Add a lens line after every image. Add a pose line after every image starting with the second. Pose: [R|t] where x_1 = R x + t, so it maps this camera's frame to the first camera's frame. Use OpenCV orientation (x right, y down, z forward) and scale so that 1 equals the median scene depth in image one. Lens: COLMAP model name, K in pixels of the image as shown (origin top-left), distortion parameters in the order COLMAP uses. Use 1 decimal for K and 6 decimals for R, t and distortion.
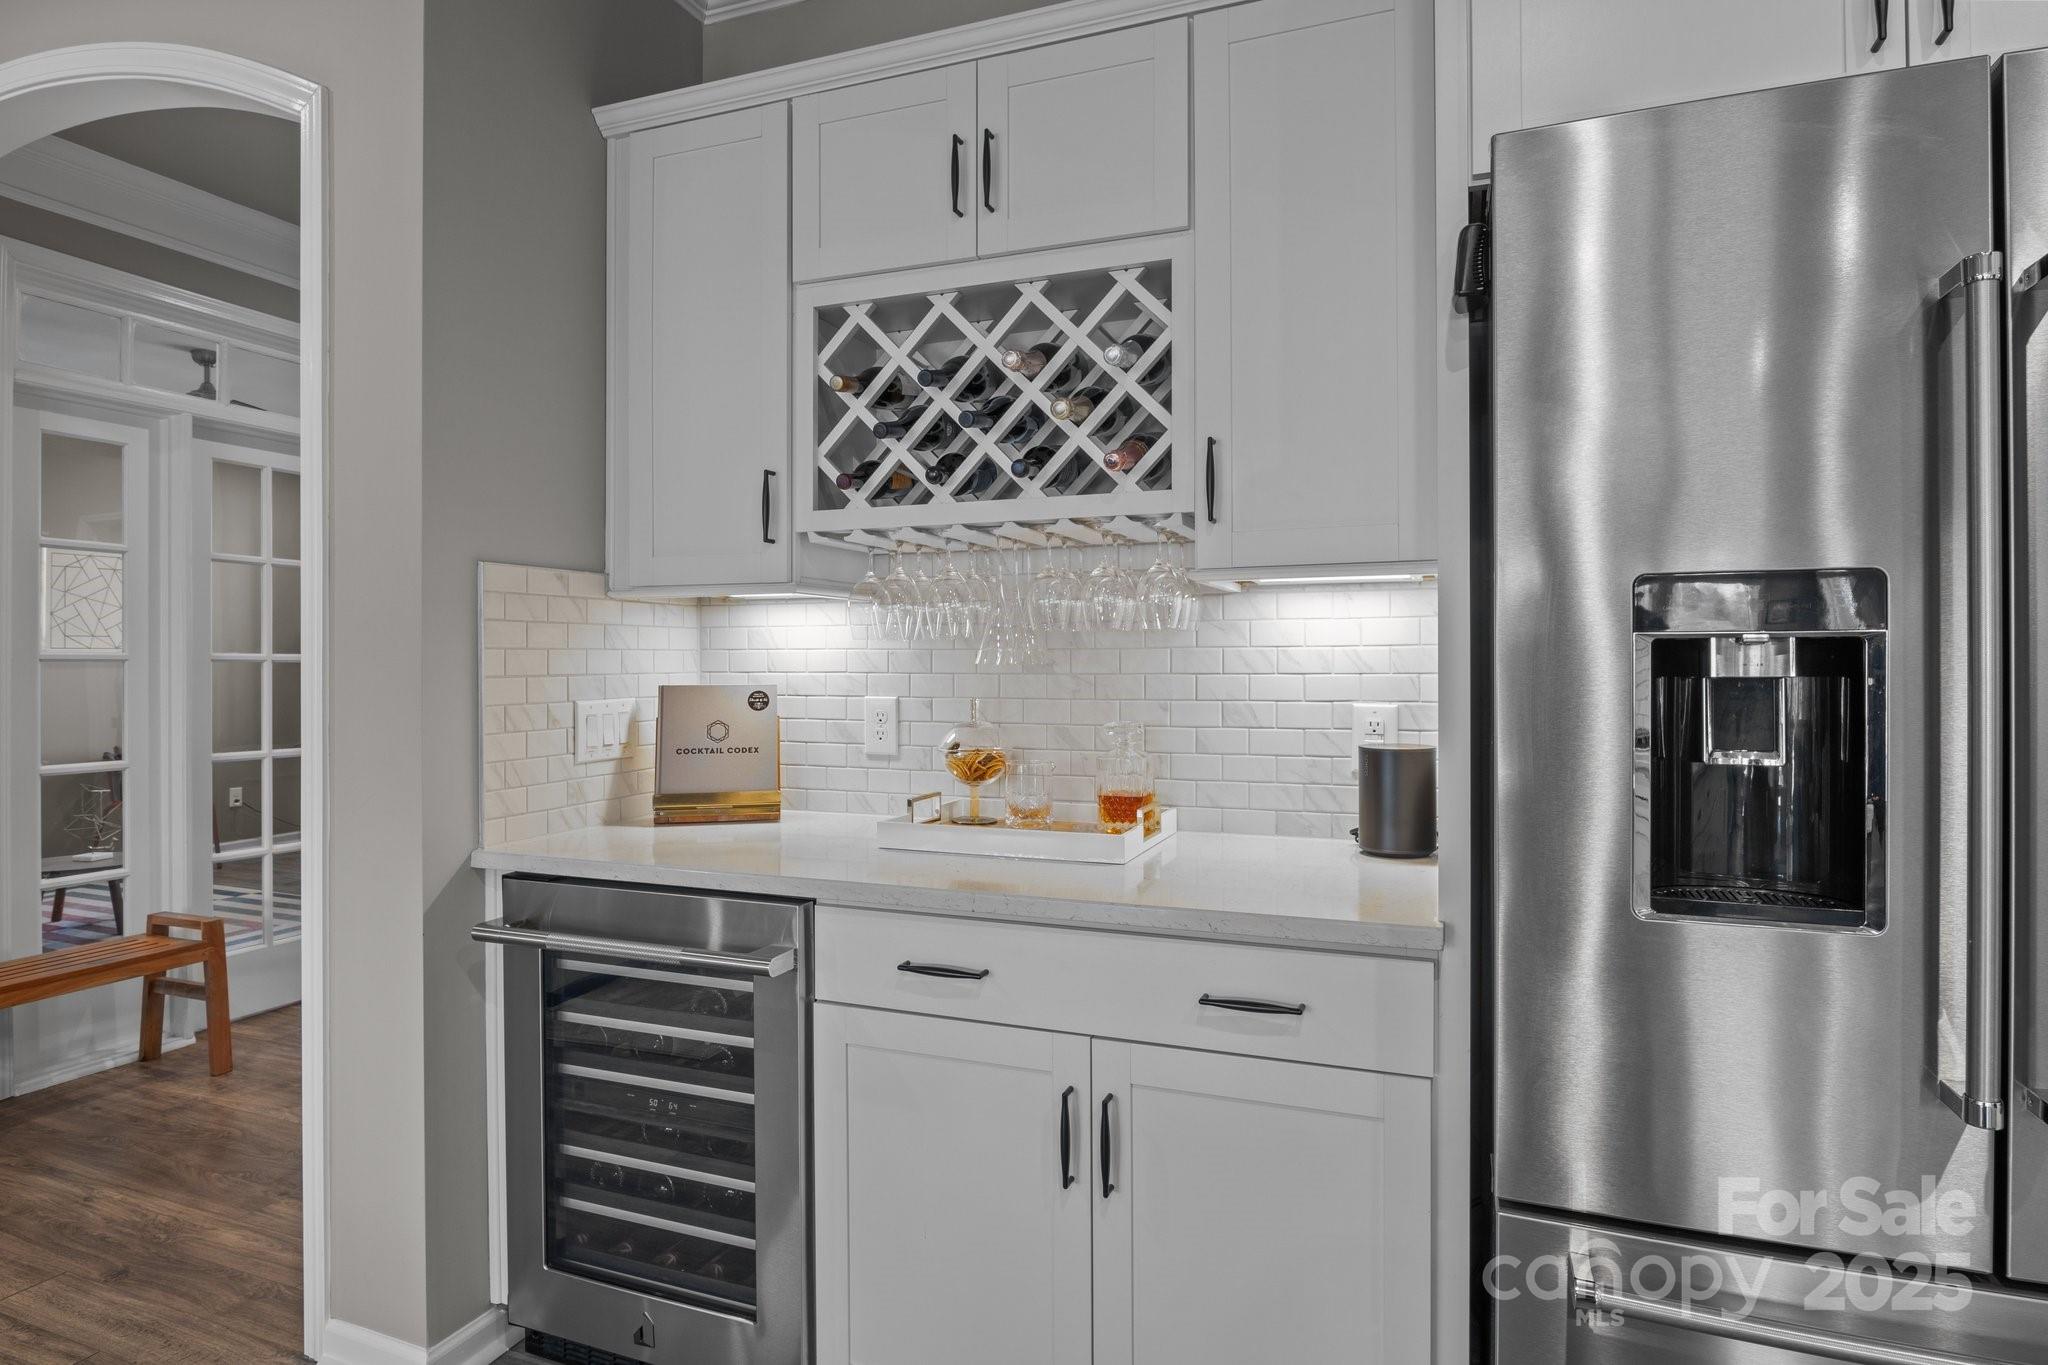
lens RADIAL K [[1111.7, 0, 1021.6], [0, 1111.7, 667.1], [0, 0, 1]] dist [-0.004440, -0.000409]
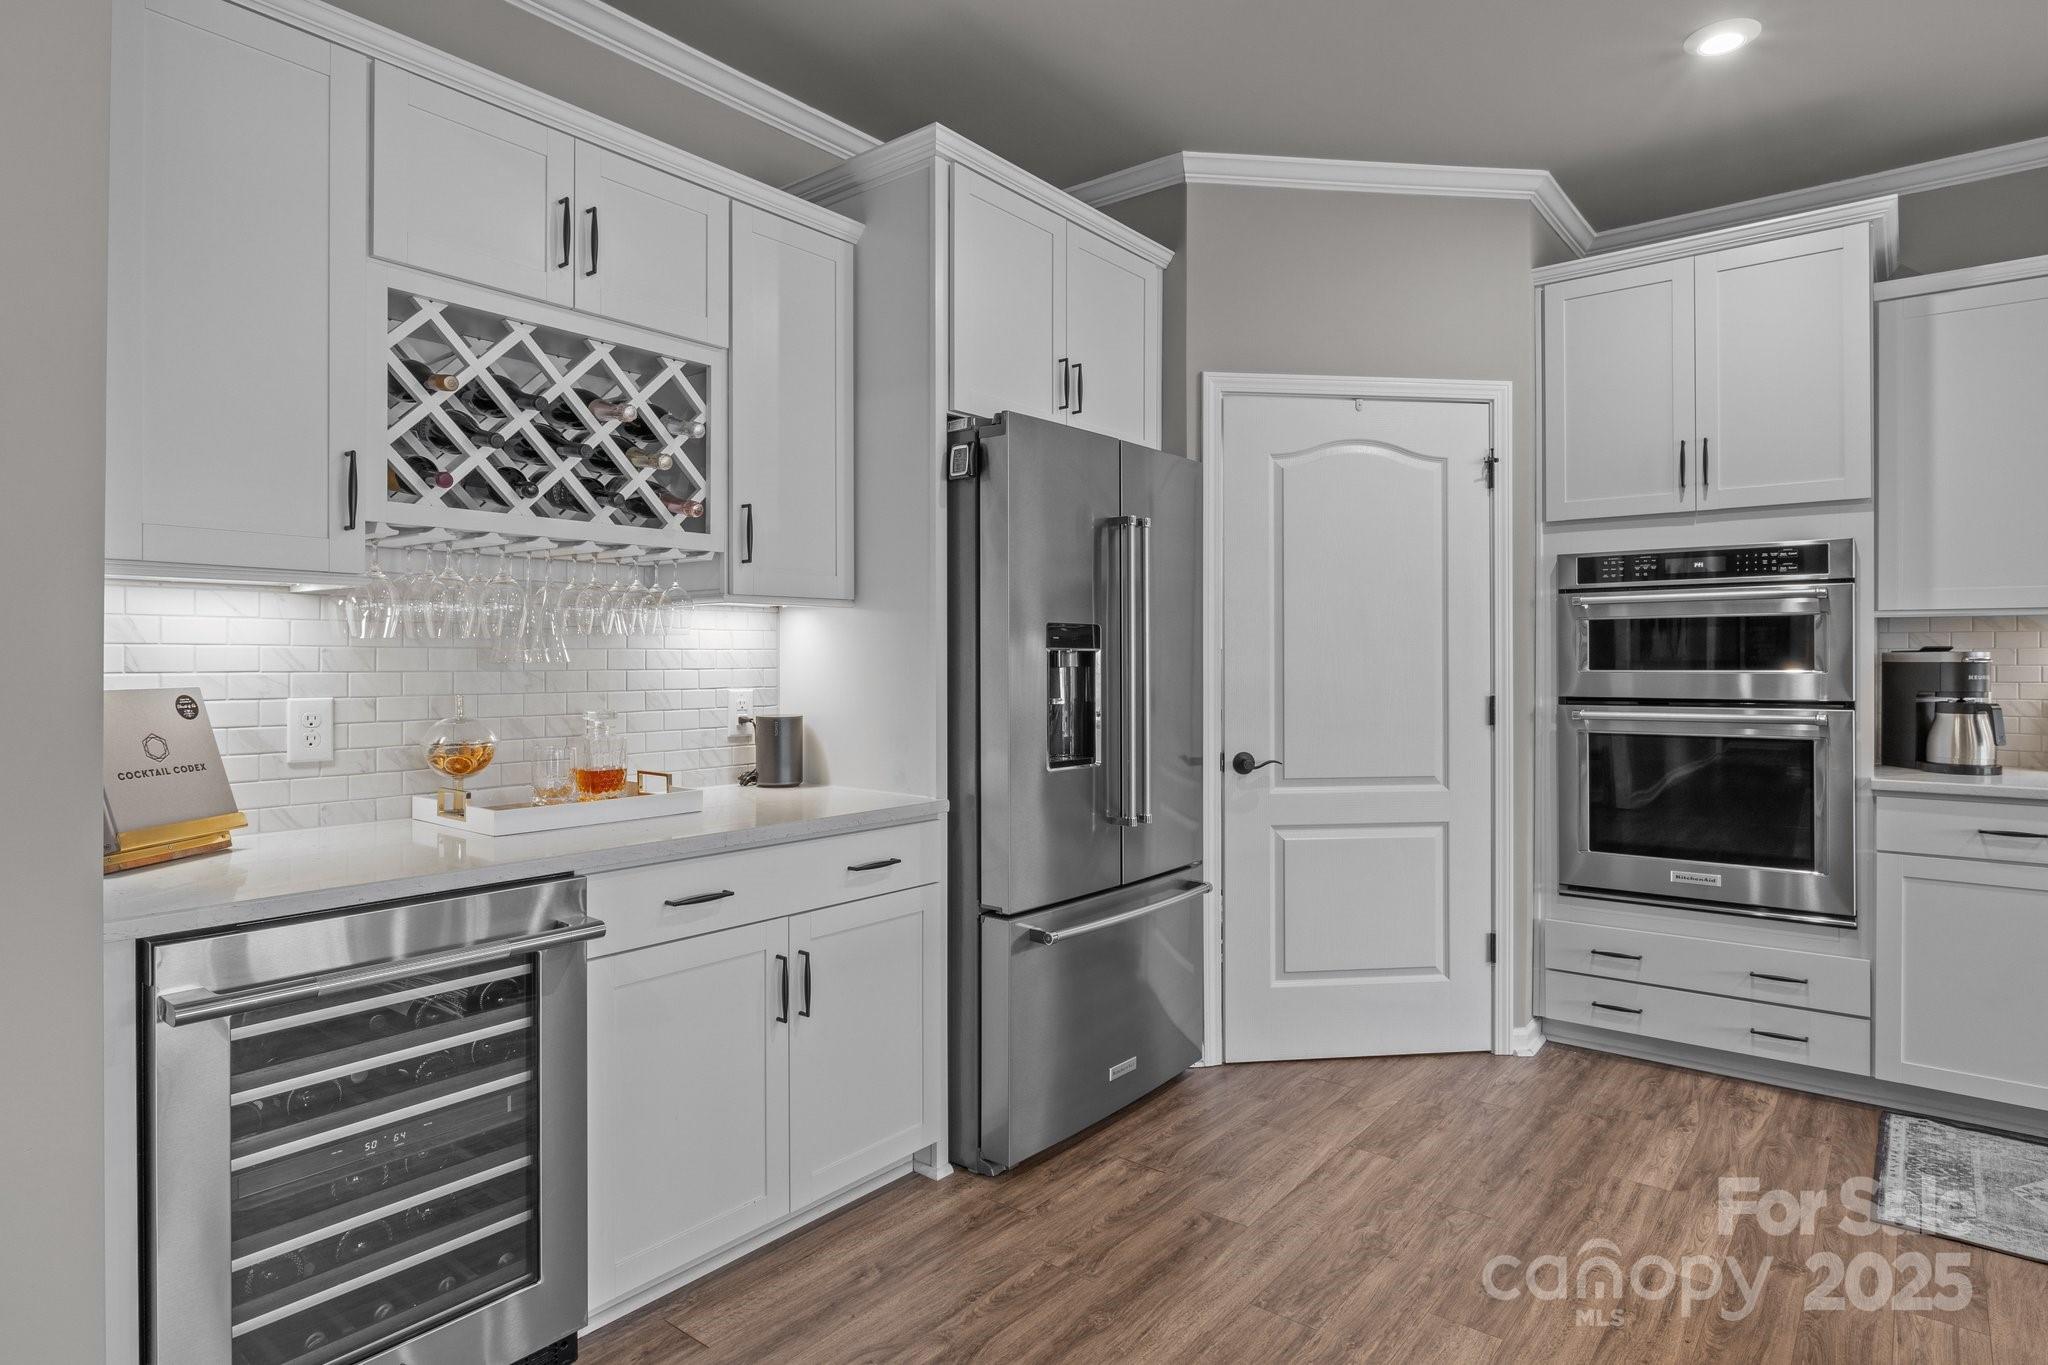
lens RADIAL K [[1111.7, 0, 1013.7], [0, 1111.7, 665.7], [0, 0, 1]] dist [-0.004440, -0.000409]
pose [[0.305313, -0.002924, 0.952247, -0.963281], [0.003853, 0.999991, 0.001835, 0.000802], [-0.952244, 0.003109, 0.305322, 0.207868]]
